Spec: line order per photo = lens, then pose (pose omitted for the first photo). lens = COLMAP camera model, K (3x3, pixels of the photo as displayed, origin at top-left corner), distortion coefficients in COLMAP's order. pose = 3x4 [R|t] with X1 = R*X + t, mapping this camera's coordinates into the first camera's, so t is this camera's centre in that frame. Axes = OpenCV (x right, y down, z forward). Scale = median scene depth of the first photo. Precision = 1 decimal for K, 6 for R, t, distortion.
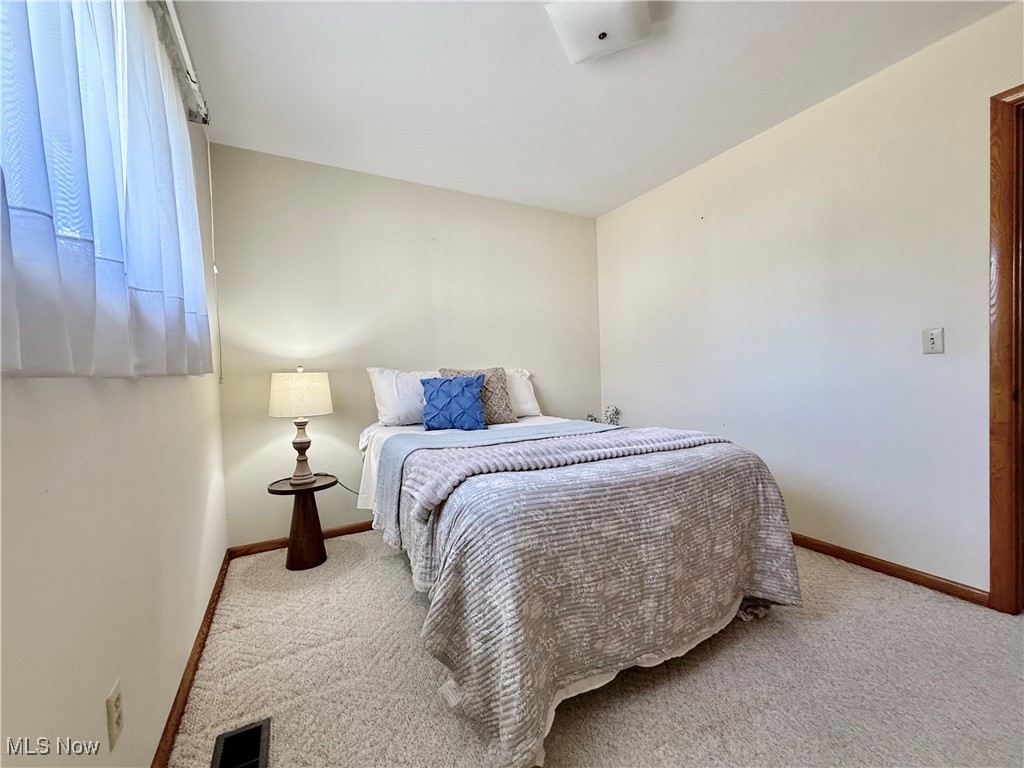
lens RADIAL K [[406.5, 0, 512.0], [0, 406.5, 384.0], [0, 0, 1]] dist [-0.002065, -0.000153]
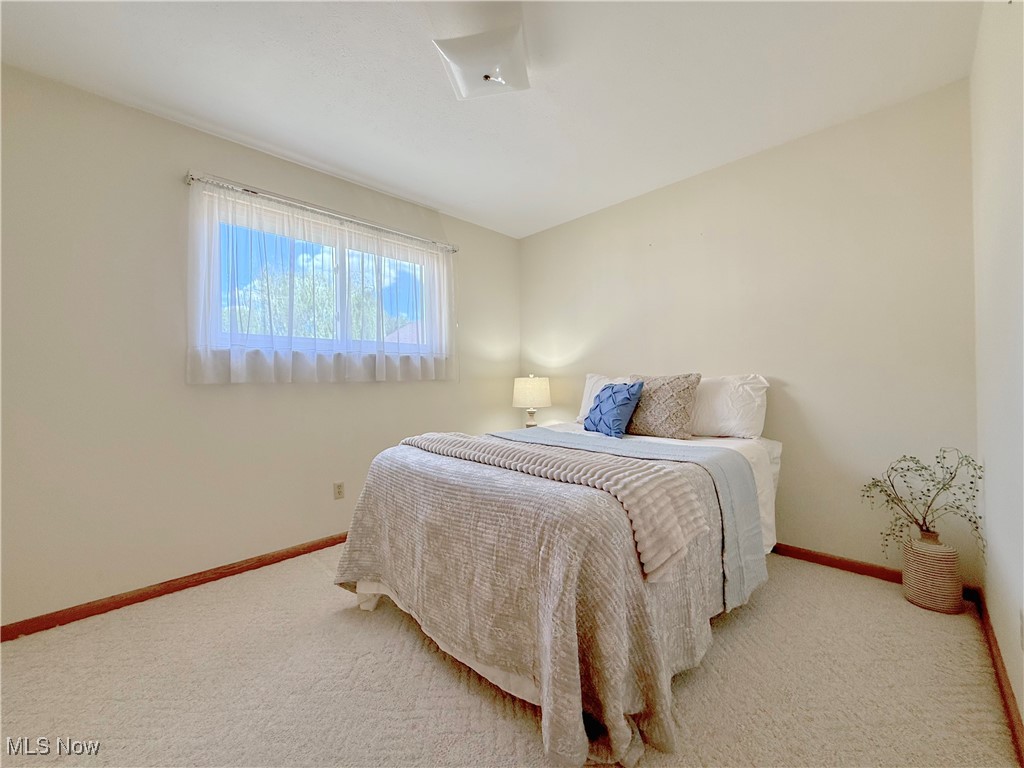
lens RADIAL K [[406.5, 0, 512.0], [0, 406.5, 384.0], [0, 0, 1]] dist [-0.002065, -0.000153]
pose [[0.286607, 0.030406, -0.957566, 1.405705], [-0.024022, 0.999410, 0.024545, -0.062994], [0.957747, 0.015968, 0.287168, 0.813930]]
